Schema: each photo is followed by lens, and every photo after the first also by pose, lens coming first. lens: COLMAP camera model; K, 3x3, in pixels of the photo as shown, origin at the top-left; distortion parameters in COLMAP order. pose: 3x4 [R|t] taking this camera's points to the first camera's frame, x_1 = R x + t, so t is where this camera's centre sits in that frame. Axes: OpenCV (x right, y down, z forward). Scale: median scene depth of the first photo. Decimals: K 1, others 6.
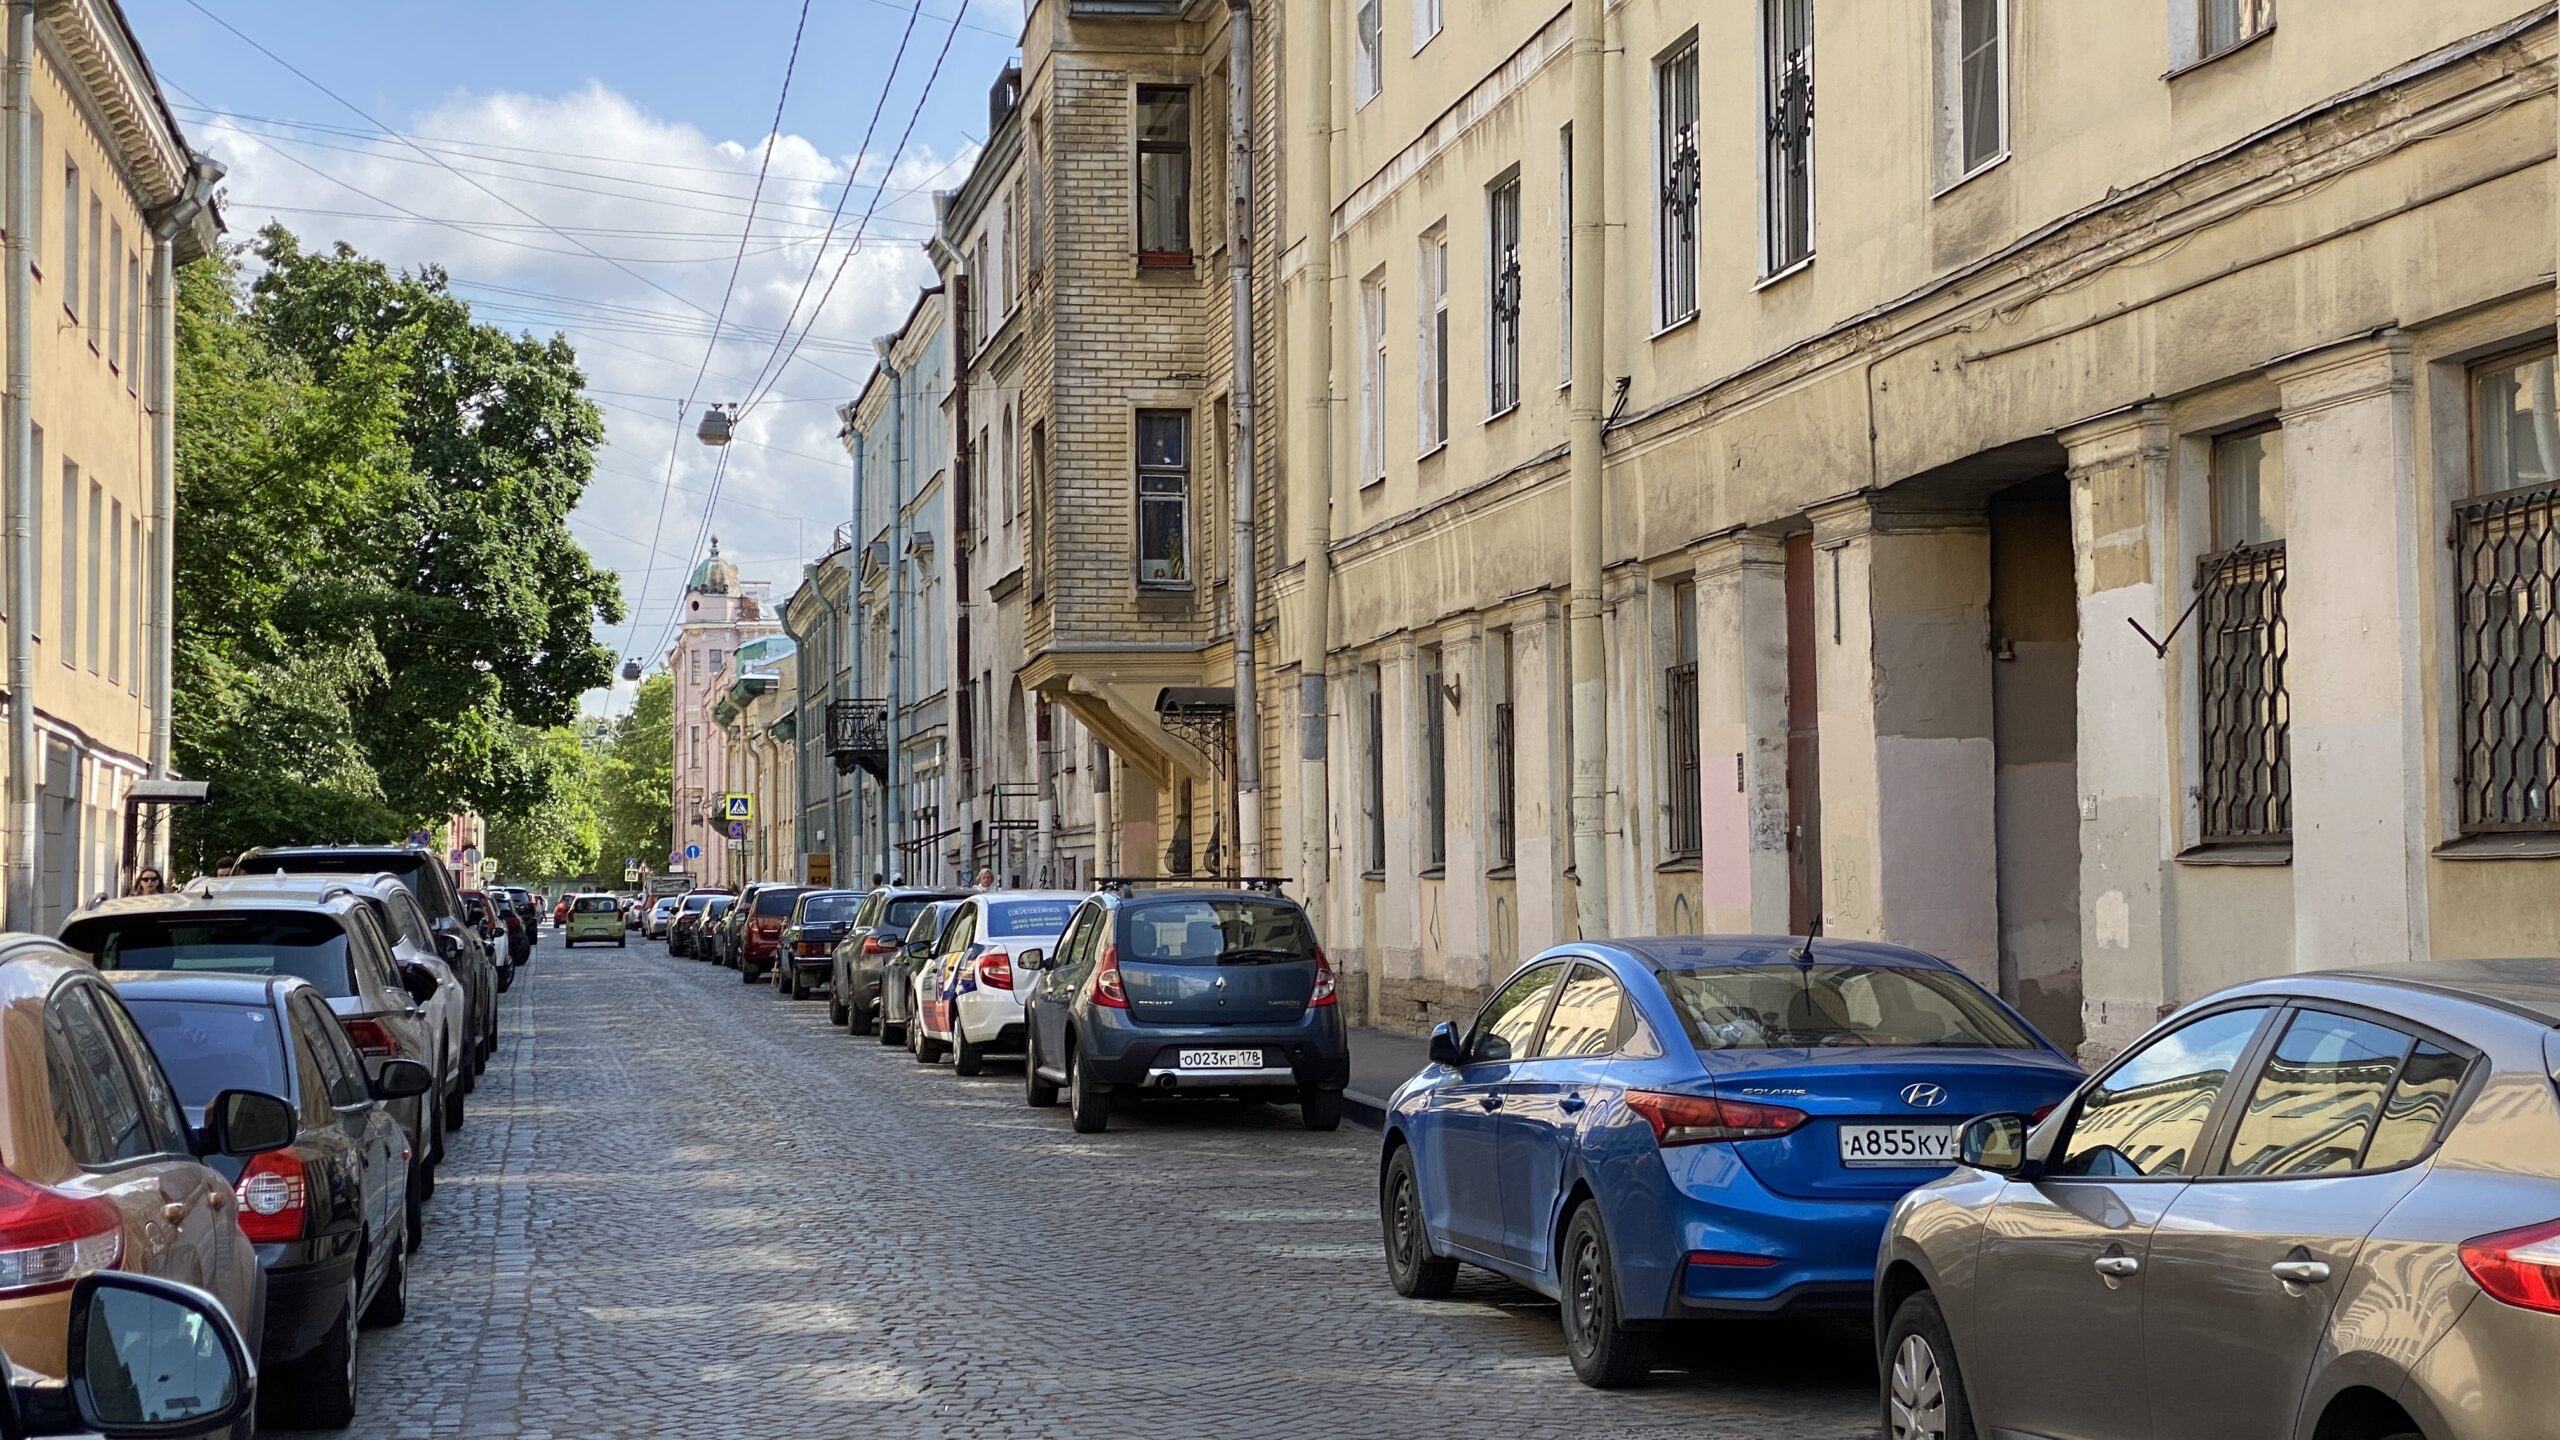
lens RADIAL K [[3904.7, 0, 1282.3], [0, 3904.7, 716.4], [0, 0, 1]] dist [-0.121760, 0.000000]
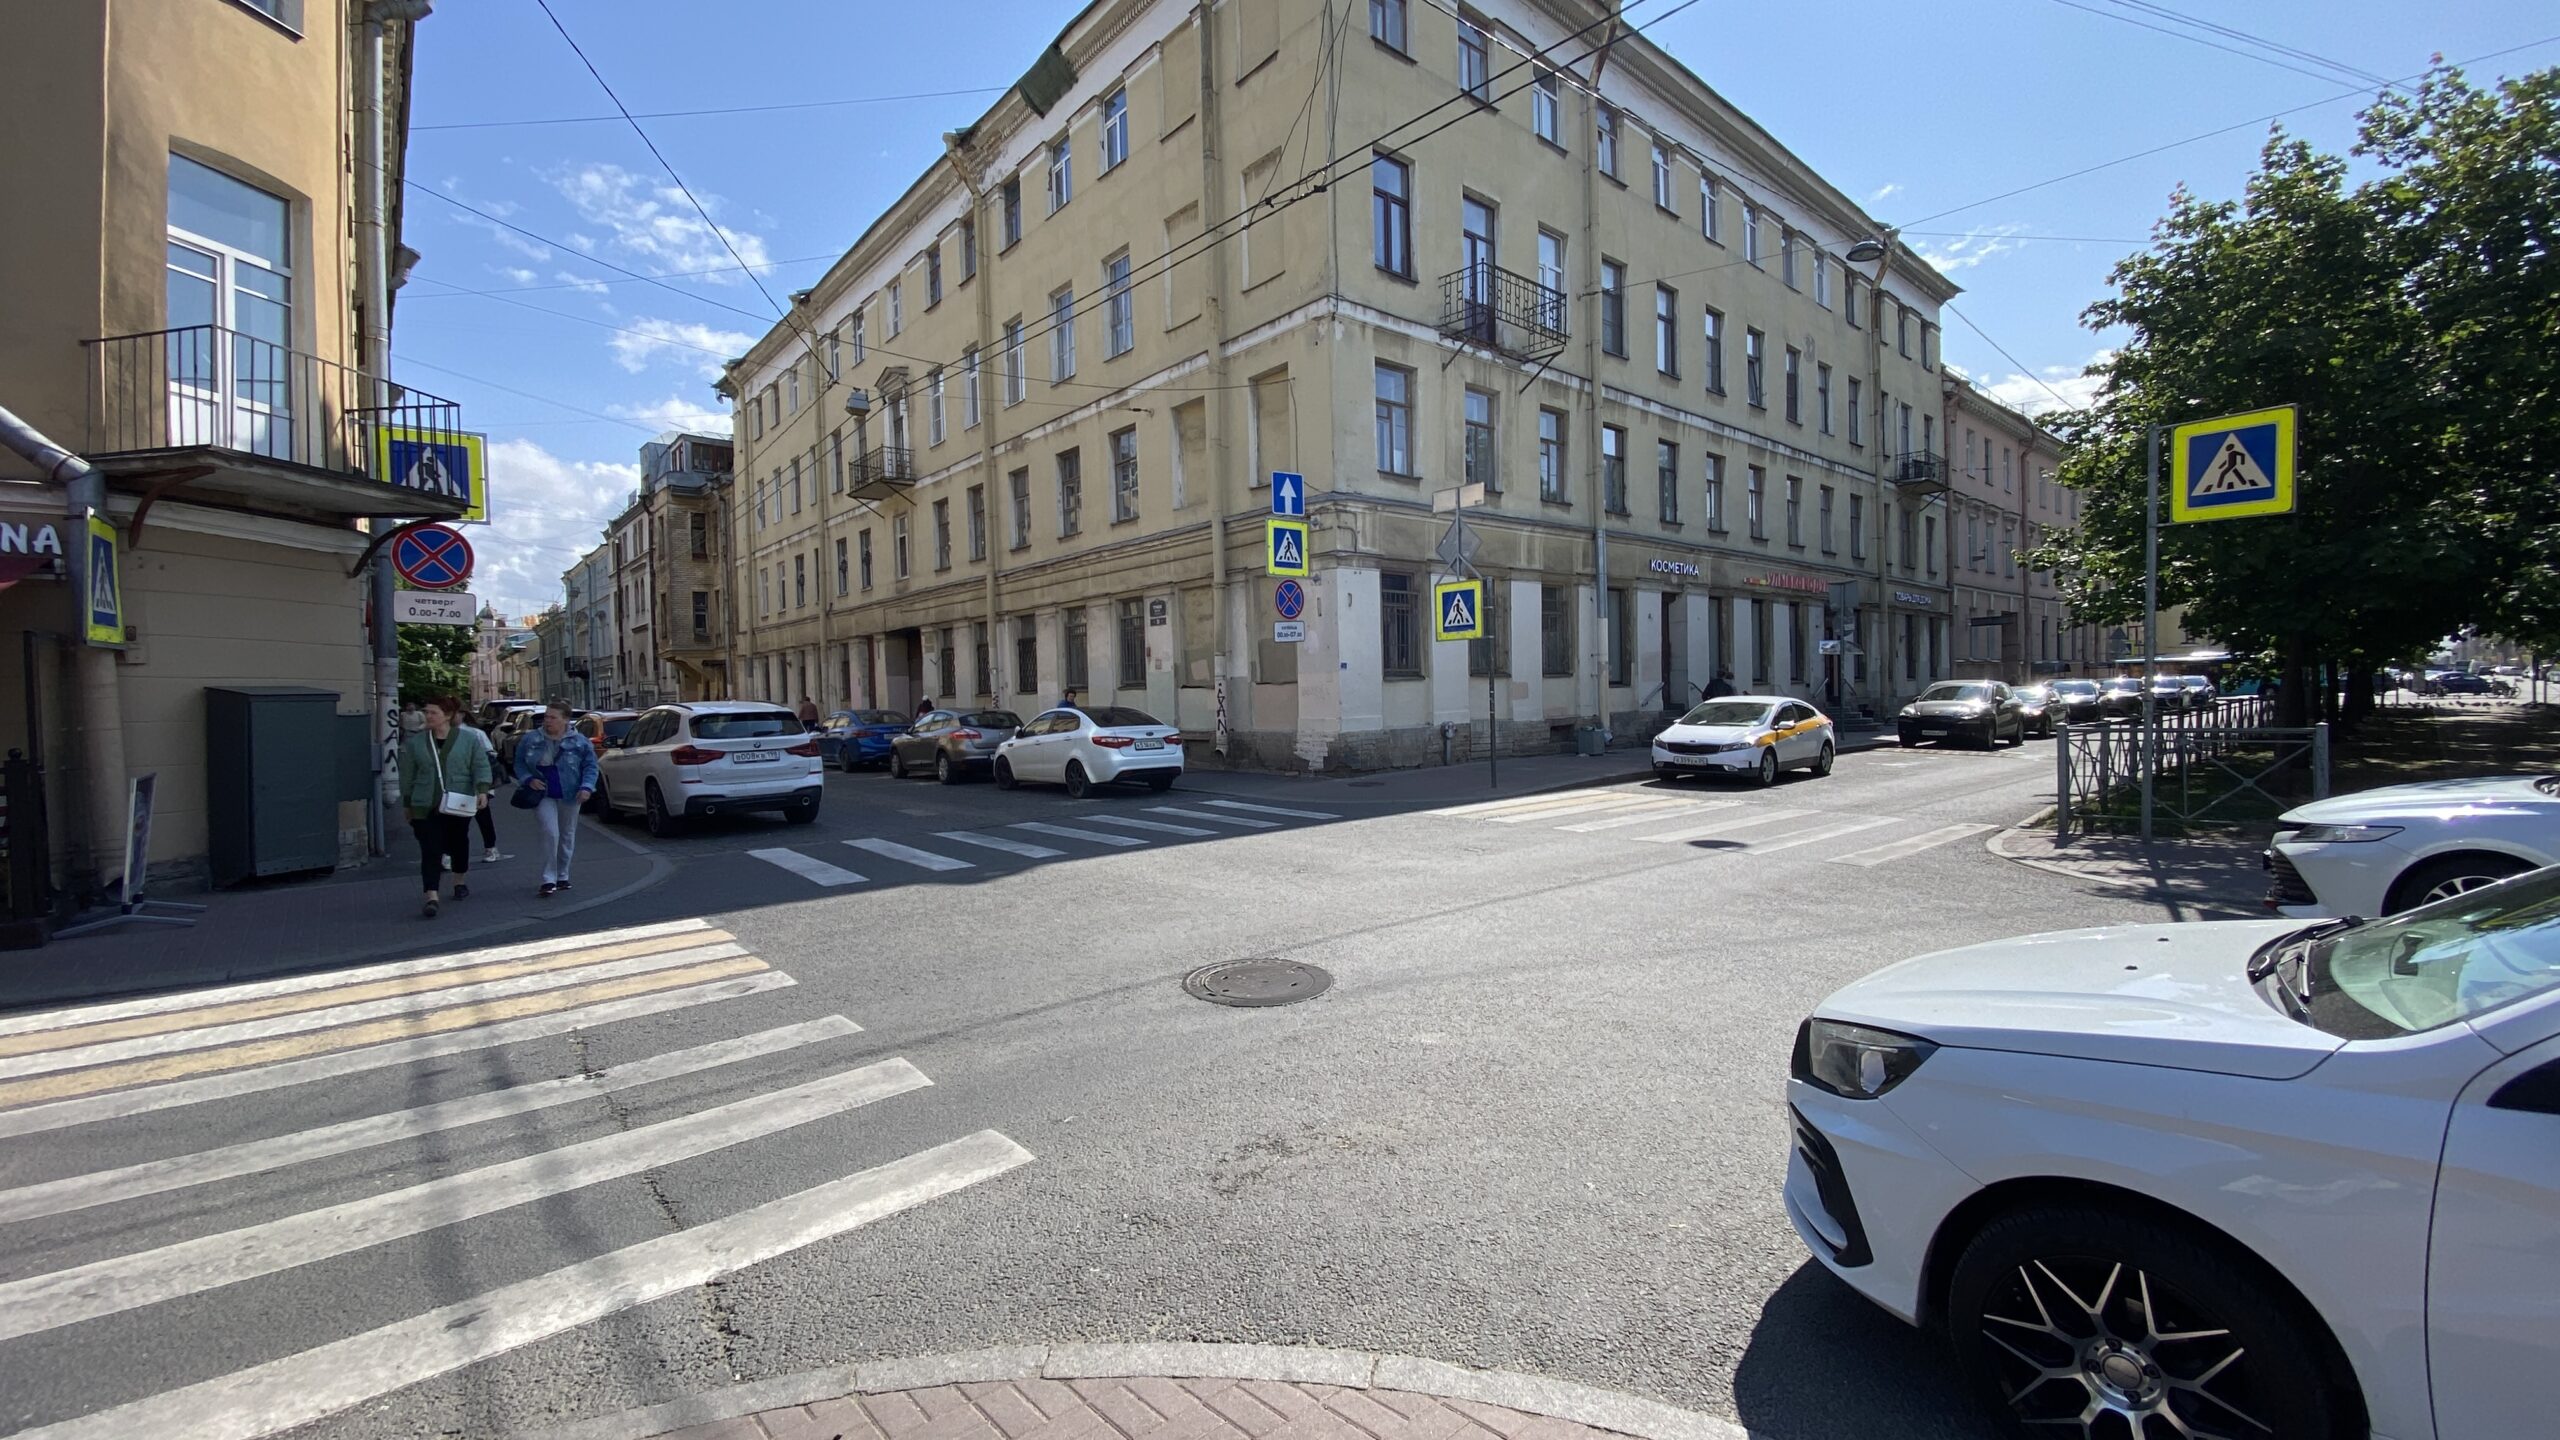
lens RADIAL K [[1014.1, 0, 1286.2], [0, 1014.1, 740.2], [0, 0, 1]] dist [-0.004066, -0.003851]
pose [[0.863616, -0.036862, 0.502801, -0.054241], [-0.003687, 0.996835, 0.079415, -0.013122], [-0.504137, -0.070438, 0.860746, -0.341944]]
